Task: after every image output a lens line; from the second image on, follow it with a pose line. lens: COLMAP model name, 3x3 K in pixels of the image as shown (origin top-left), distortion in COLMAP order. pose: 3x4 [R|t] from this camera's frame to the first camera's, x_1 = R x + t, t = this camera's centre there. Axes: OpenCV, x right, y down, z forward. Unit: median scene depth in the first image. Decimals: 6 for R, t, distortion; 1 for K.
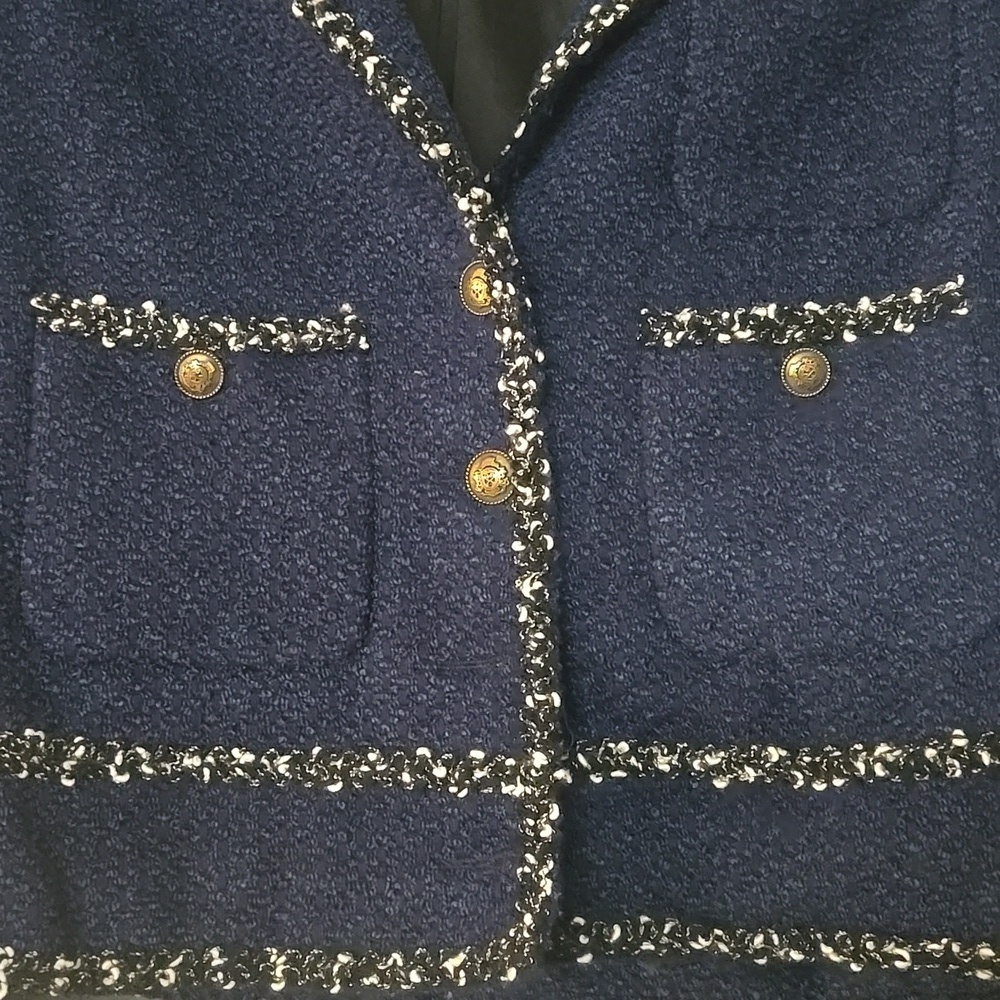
lens RADIAL K [[1644.7, 0, 485.4], [0, 1644.7, 484.1], [0, 0, 1]] dist [0.146976, 0.000000]
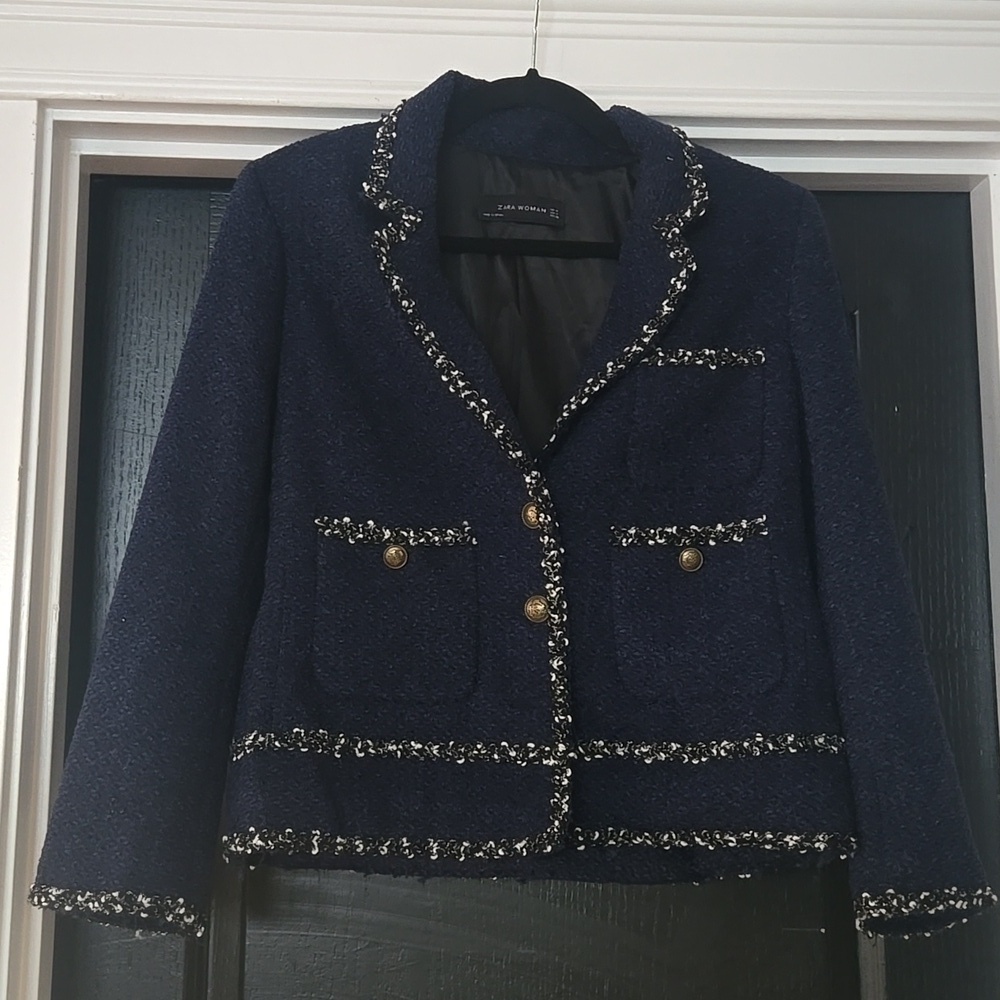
lens RADIAL K [[1644.7, 0, 494.9], [0, 1644.7, 475.6], [0, 0, 1]] dist [0.146976, 0.000000]
pose [[0.998812, 0.015315, 0.046257, -0.147999], [-0.013003, 0.998671, -0.049871, -0.067894], [-0.046959, 0.049210, 0.997684, -1.051711]]
